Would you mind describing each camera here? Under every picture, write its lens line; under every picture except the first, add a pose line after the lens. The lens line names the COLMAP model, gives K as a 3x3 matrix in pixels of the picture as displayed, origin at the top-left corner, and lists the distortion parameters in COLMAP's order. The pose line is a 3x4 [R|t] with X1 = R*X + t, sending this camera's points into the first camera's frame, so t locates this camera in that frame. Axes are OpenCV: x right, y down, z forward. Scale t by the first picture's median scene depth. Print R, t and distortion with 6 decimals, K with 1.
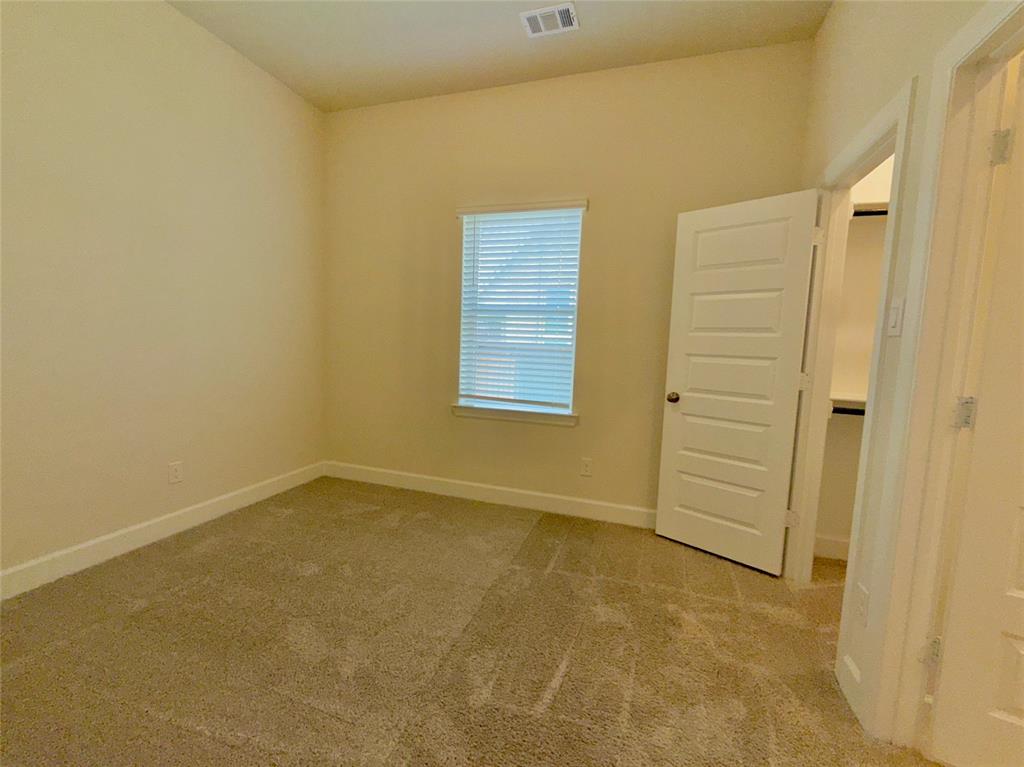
lens RADIAL K [[438.1, 0, 511.0], [0, 438.1, 383.3], [0, 0, 1]] dist [-0.001582, -0.000304]
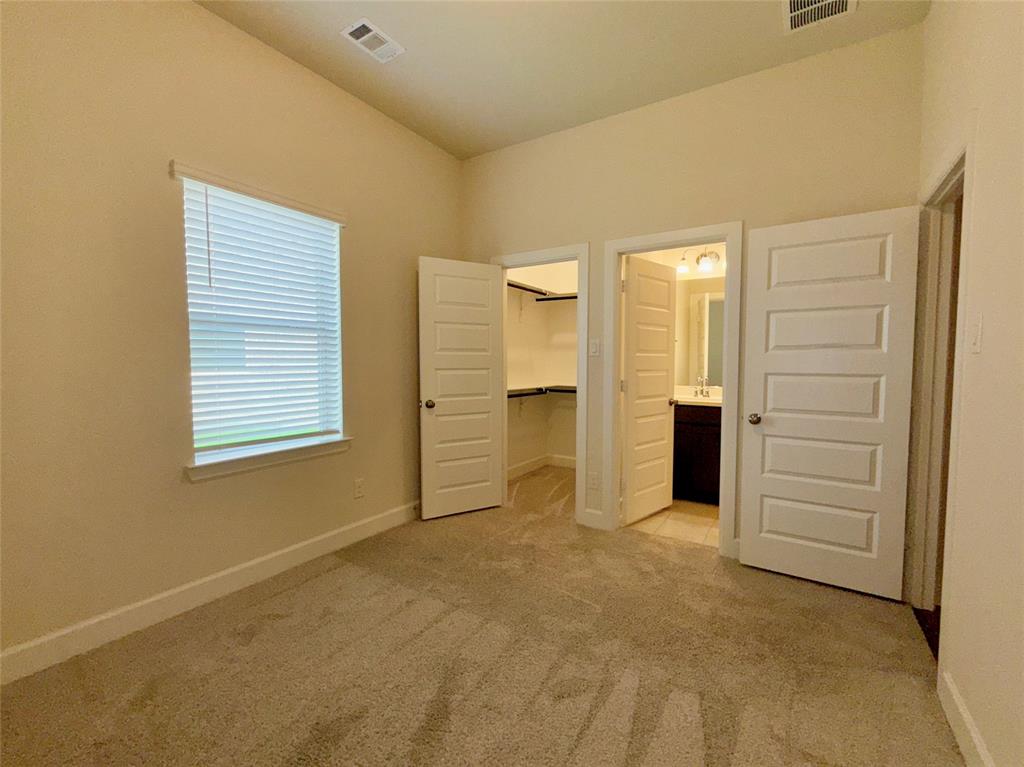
lens RADIAL K [[438.1, 0, 512.4], [0, 438.1, 385.0], [0, 0, 1]] dist [-0.001582, -0.000304]
pose [[0.254998, -0.088177, 0.962913, -0.770674], [0.101887, 0.992740, 0.063927, -0.077882], [-0.961559, 0.081807, 0.262131, 0.452312]]
